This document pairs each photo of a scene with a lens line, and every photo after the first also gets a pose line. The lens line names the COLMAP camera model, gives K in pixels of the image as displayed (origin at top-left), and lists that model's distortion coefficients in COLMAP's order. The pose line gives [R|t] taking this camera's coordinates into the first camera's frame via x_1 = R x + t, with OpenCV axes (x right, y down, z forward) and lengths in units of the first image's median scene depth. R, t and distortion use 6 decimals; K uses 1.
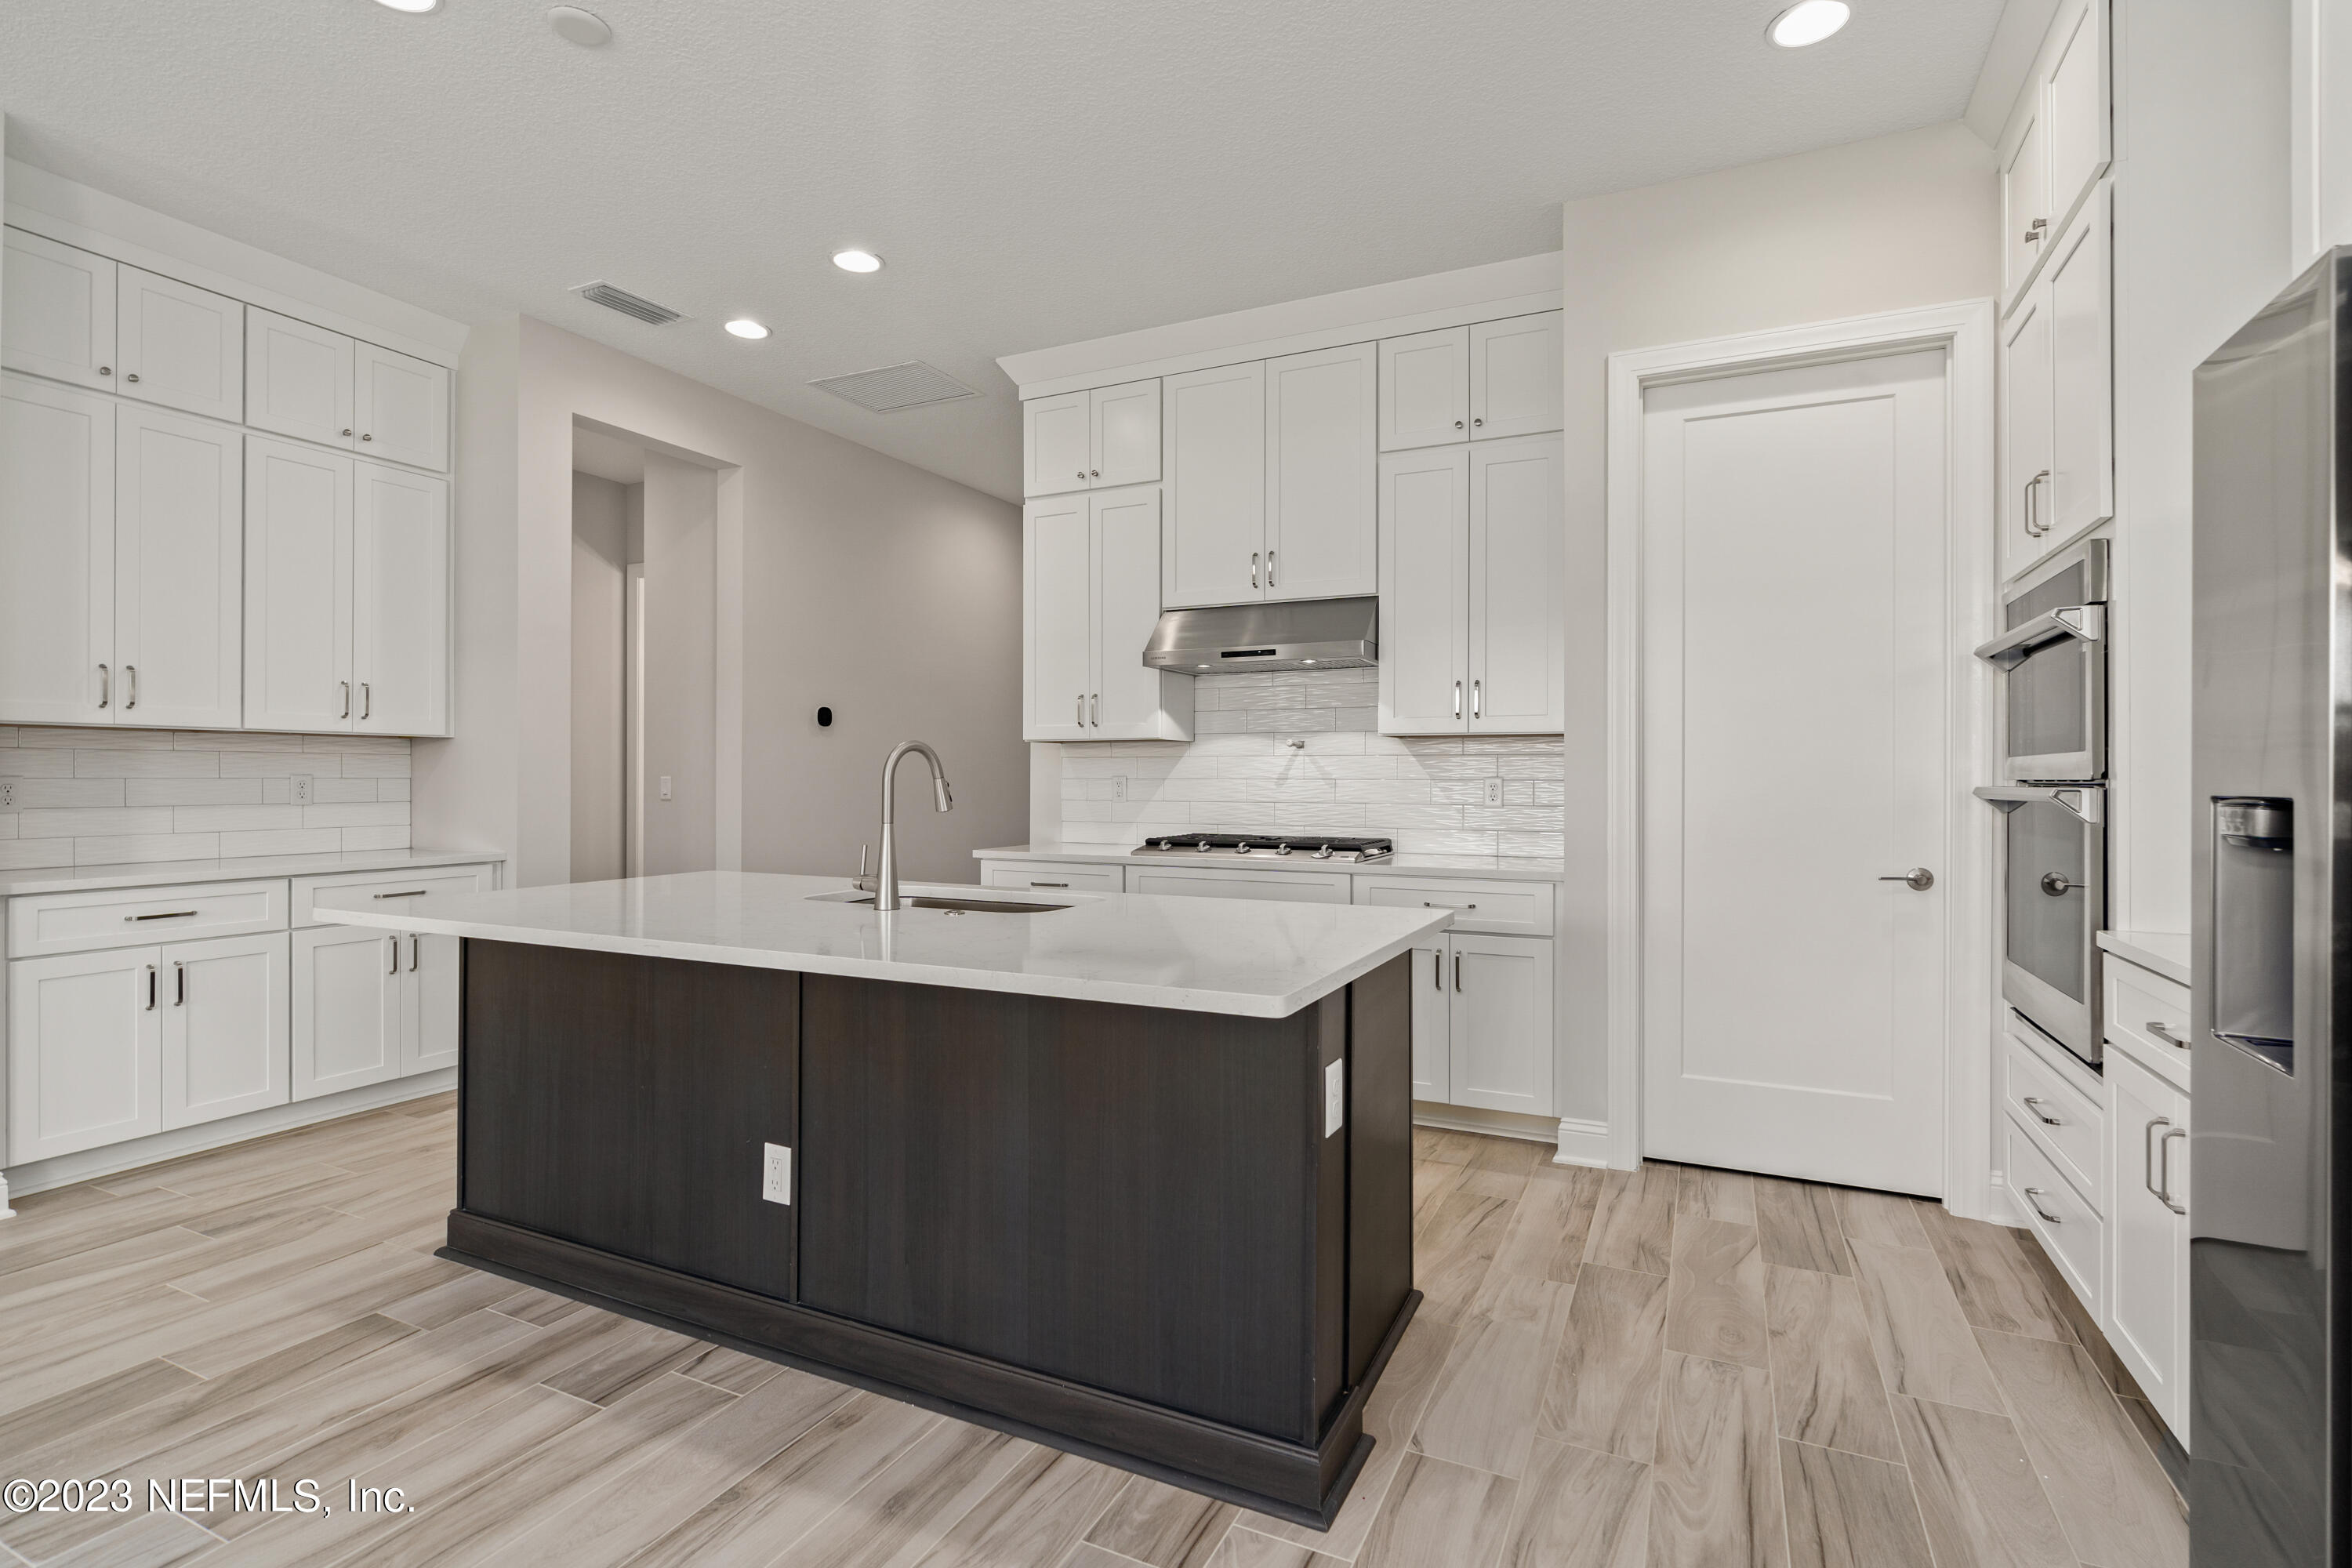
lens RADIAL K [[1094.7, 0, 1189.6], [0, 1094.7, 774.2], [0, 0, 1]] dist [-0.009761, 0.000411]
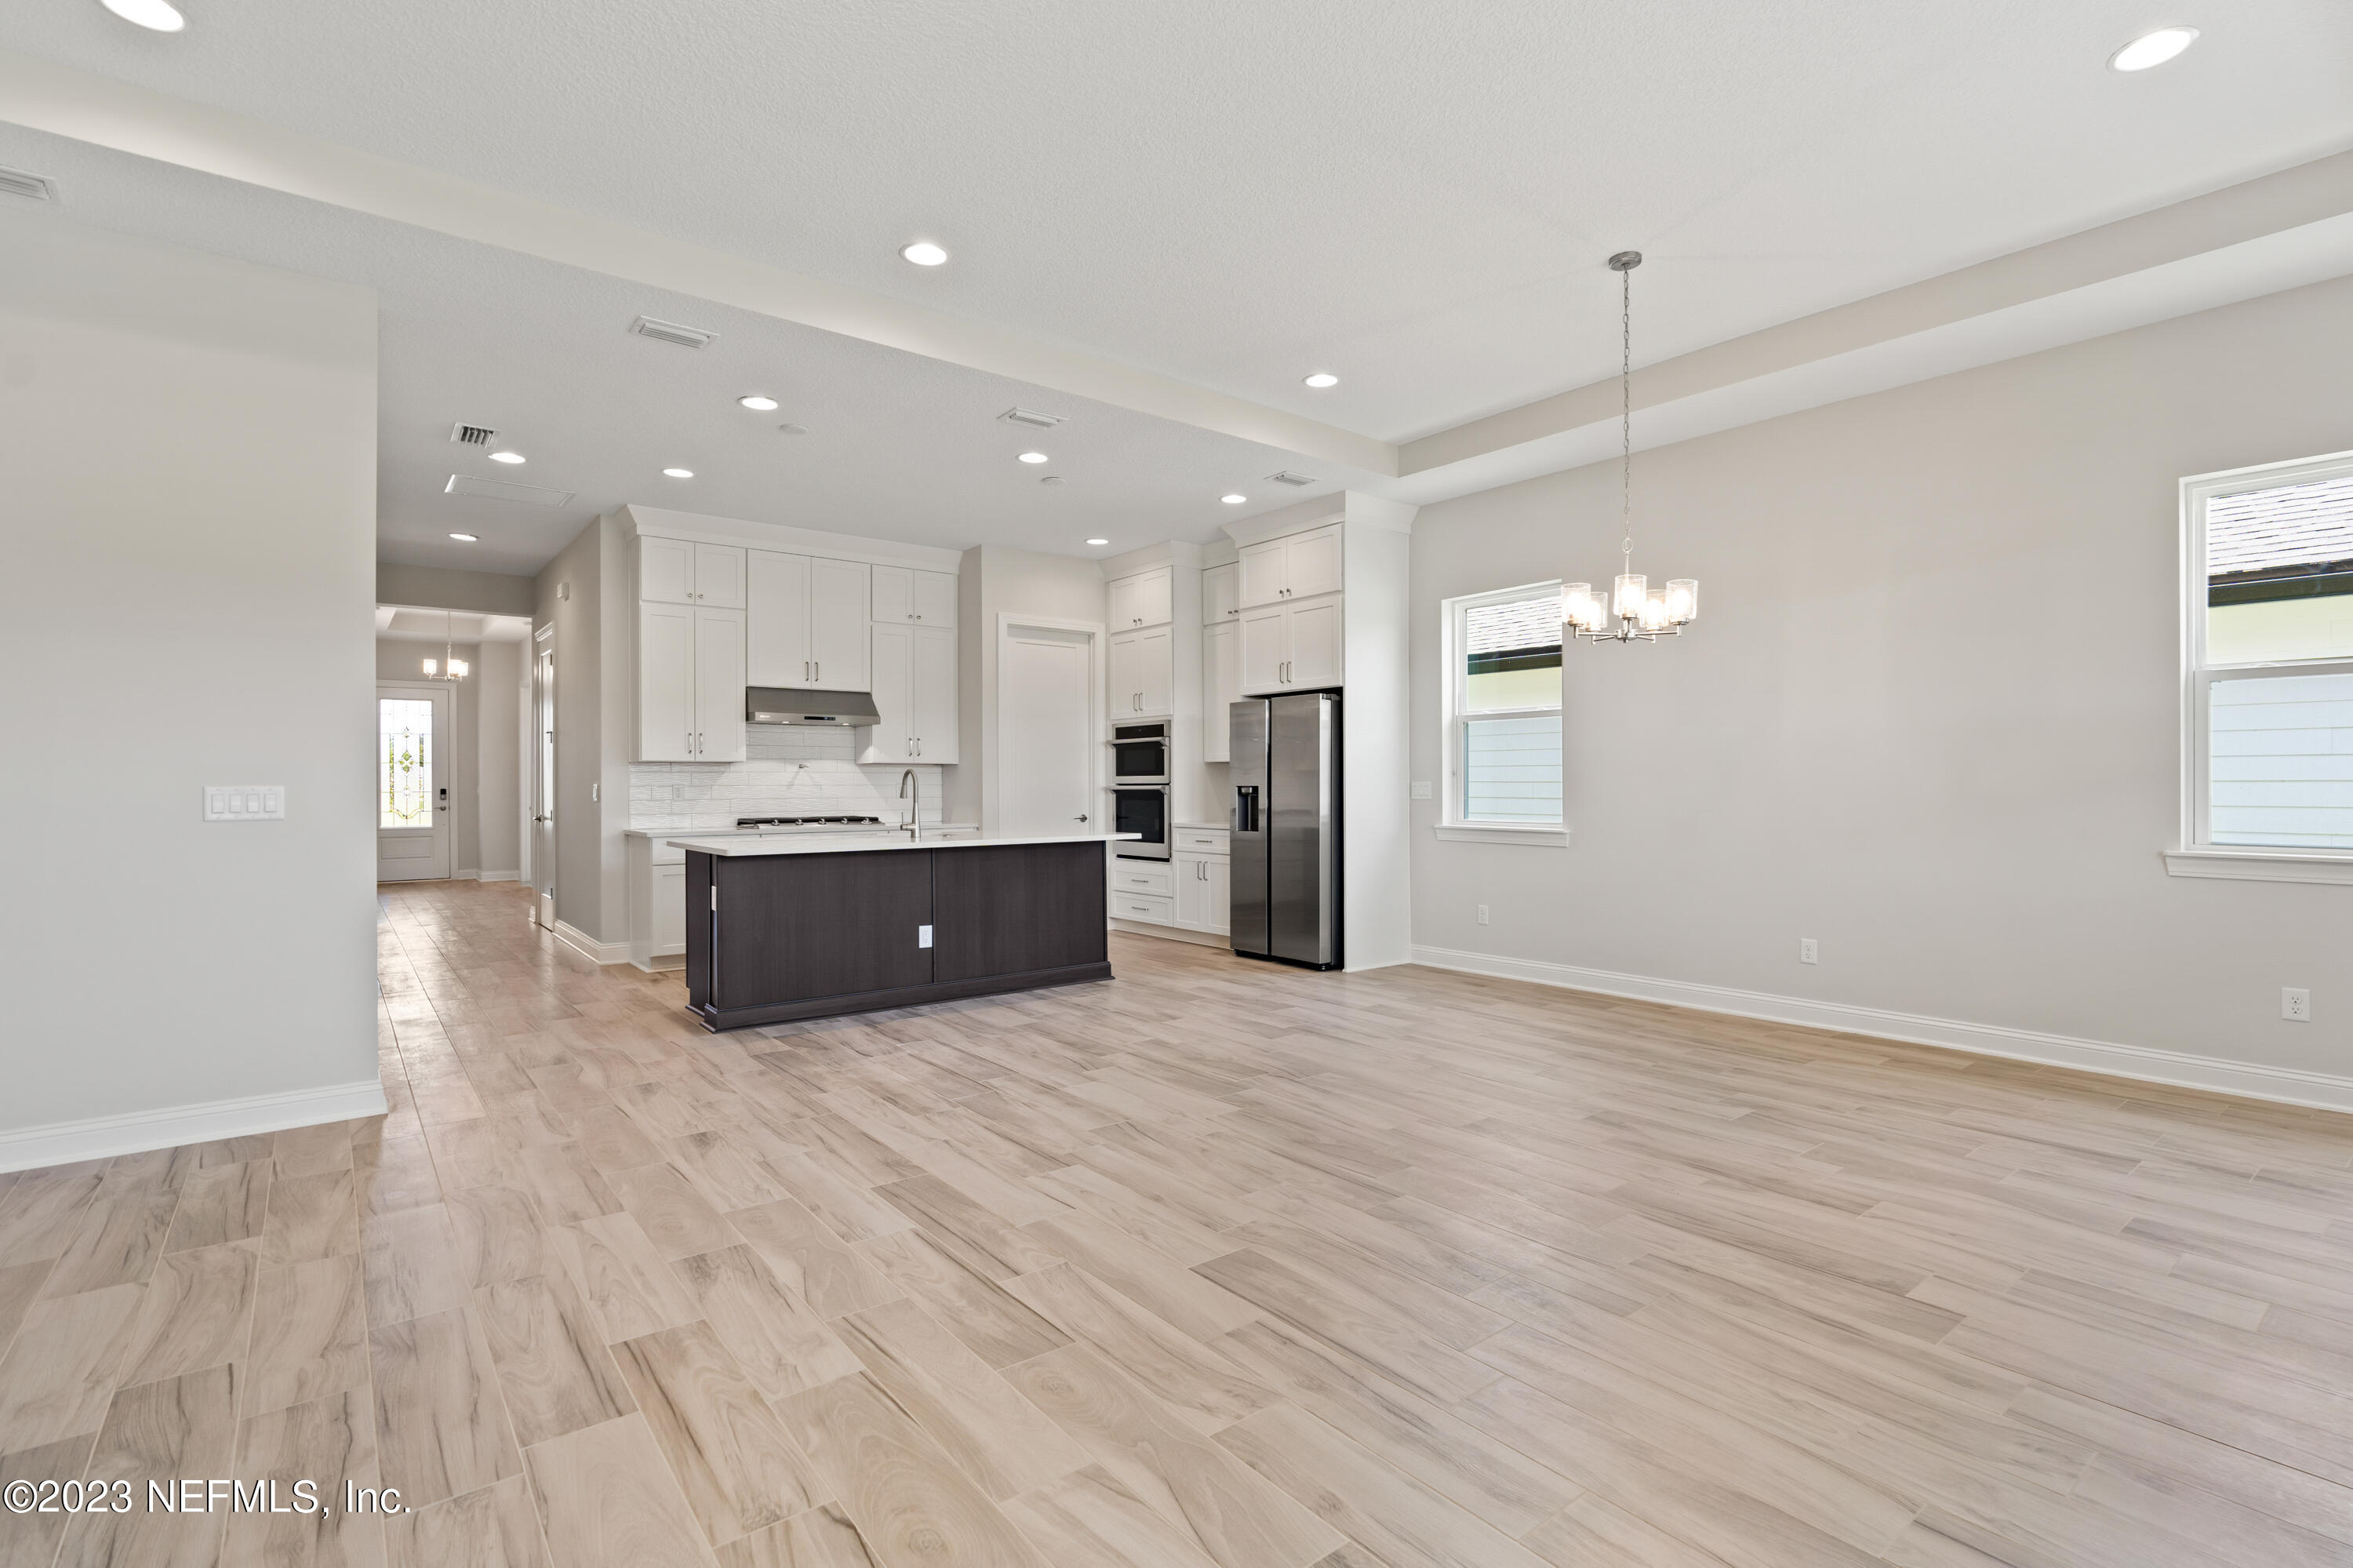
lens RADIAL K [[1095.2, 0, 1190.1], [0, 1095.2, 774.2], [0, 0, 1]] dist [-0.009761, 0.000411]
pose [[0.437967, 0.003913, 0.898982, -1.798810], [0.003328, 0.999977, -0.005974, -0.001153], [-0.898985, 0.005608, 0.437944, -0.519155]]
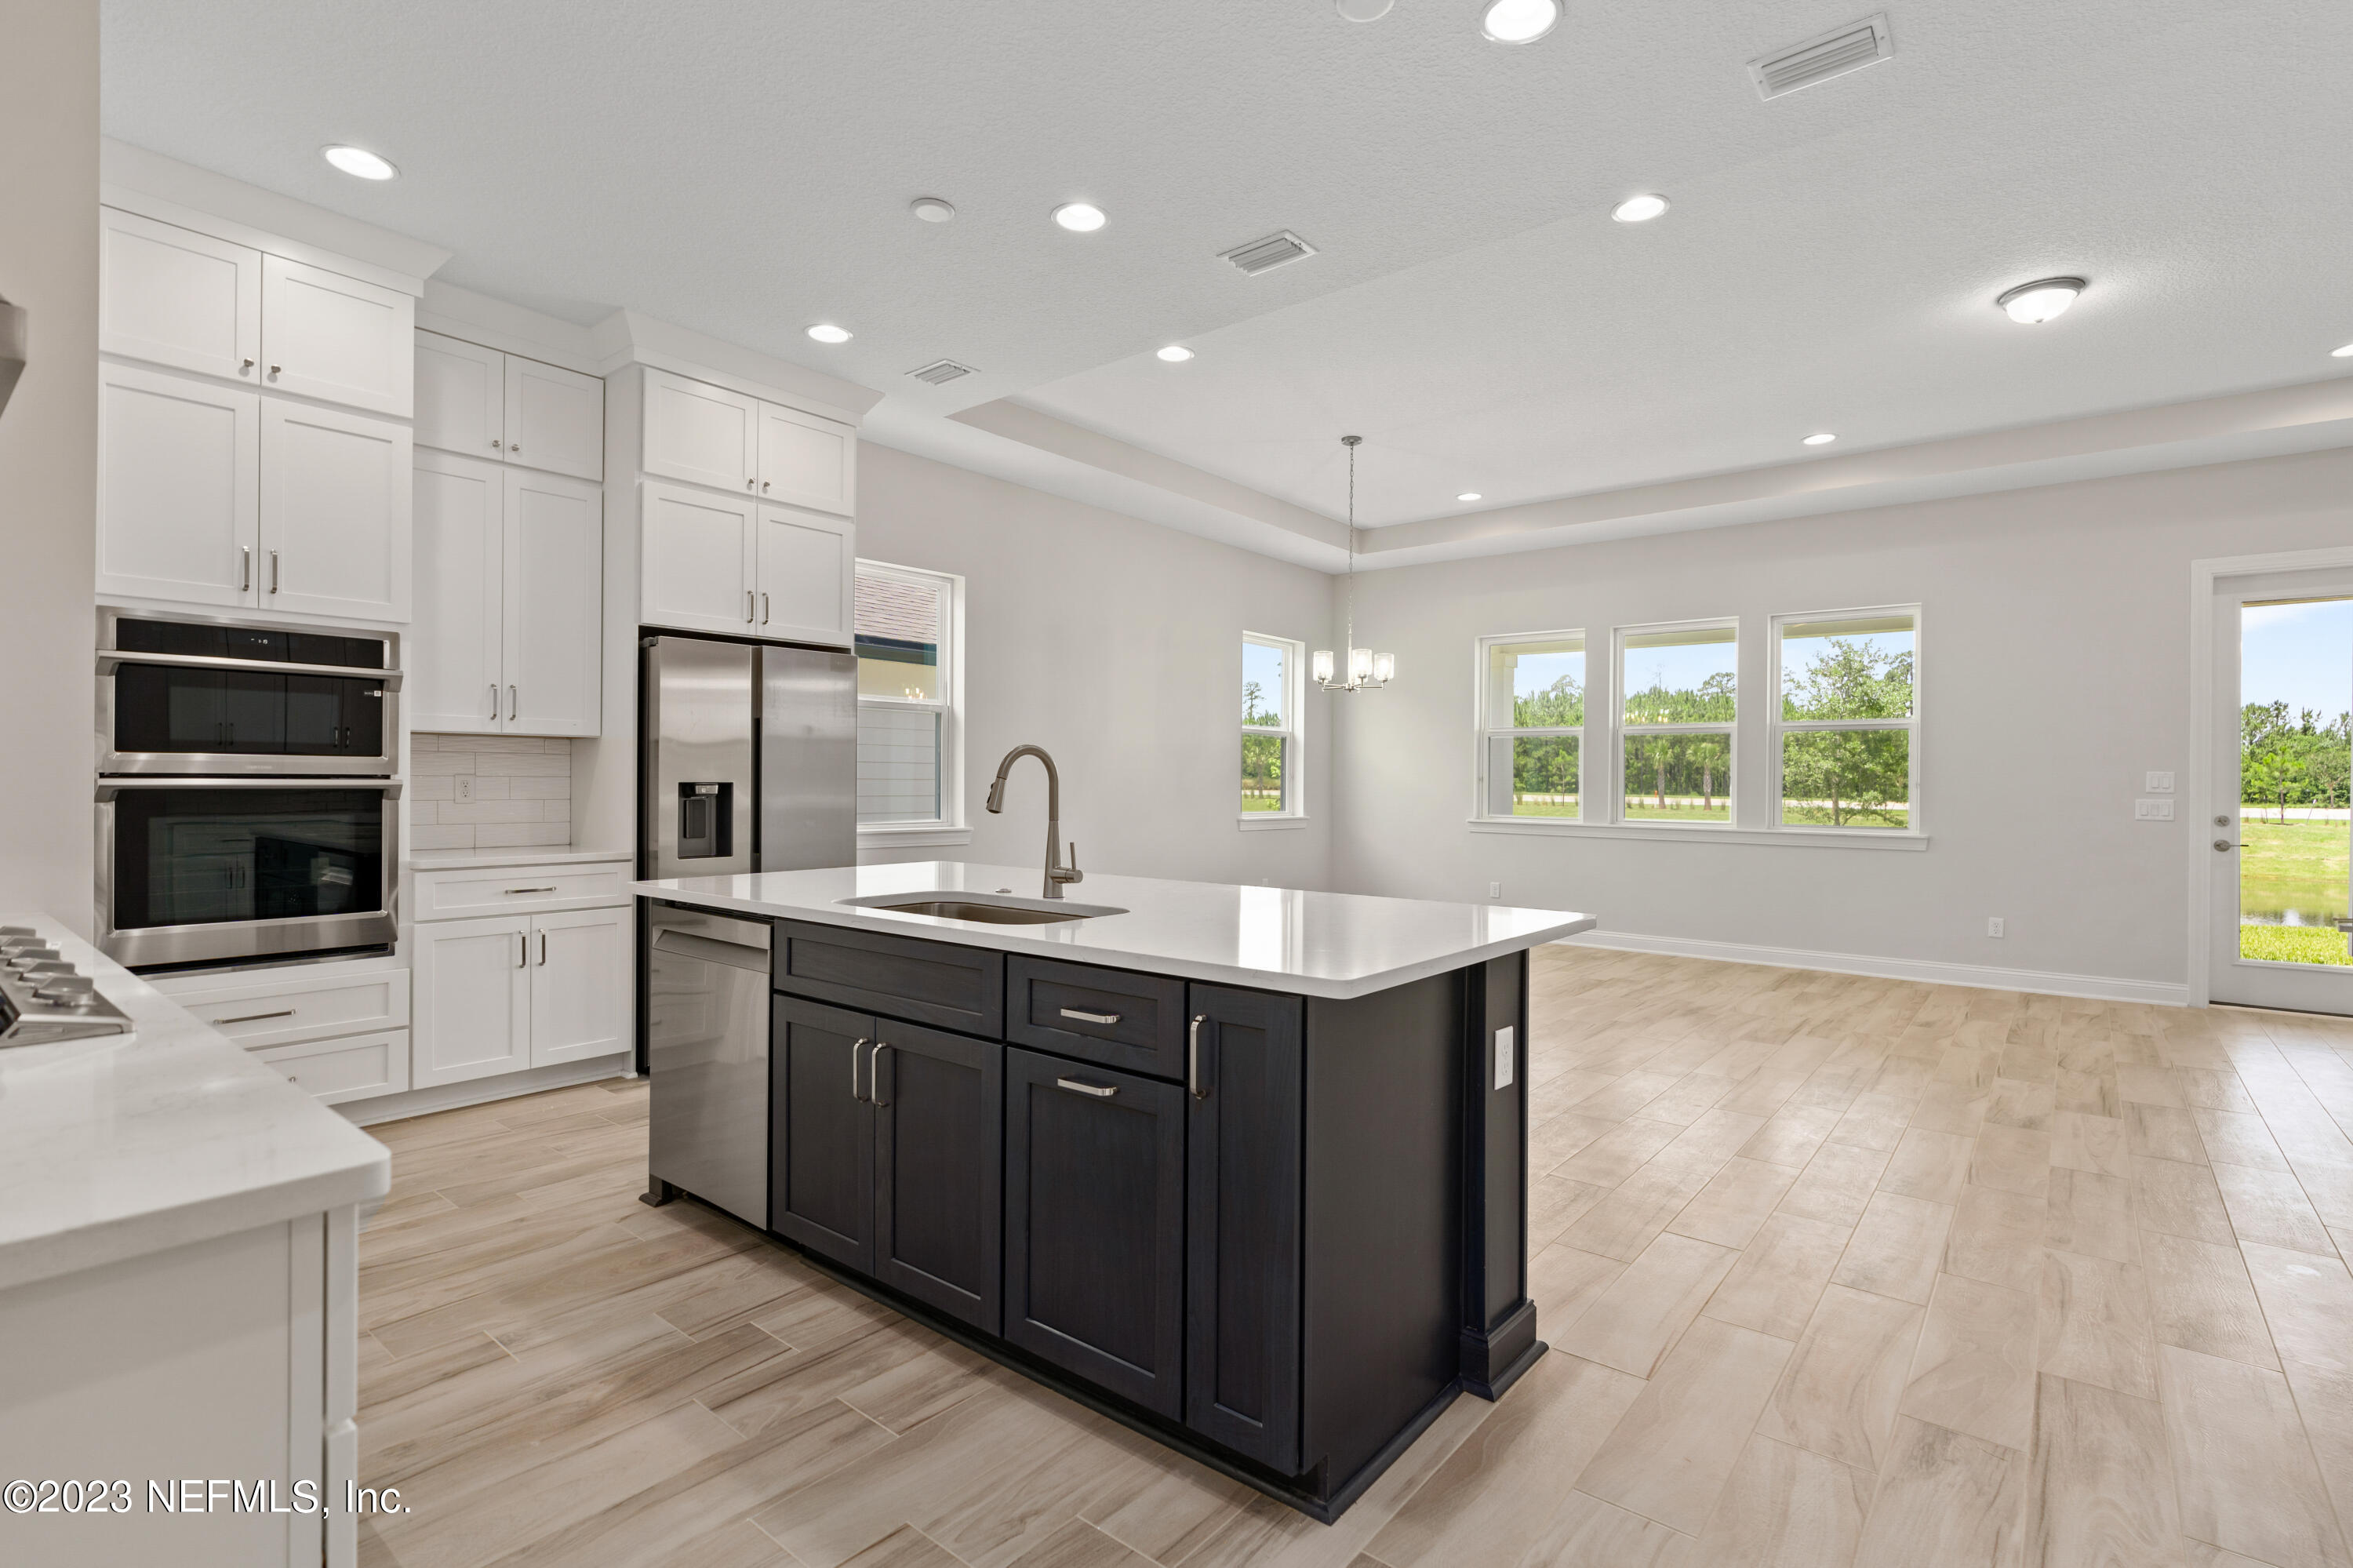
lens RADIAL K [[1095.2, 0, 1190.1], [0, 1095.2, 774.2], [0, 0, 1]] dist [-0.009761, 0.000411]
pose [[-0.971652, -0.008134, 0.236277, -0.541971], [-0.010280, 0.999916, -0.007850, 0.004845], [-0.236193, -0.010057, -0.971654, 1.658717]]
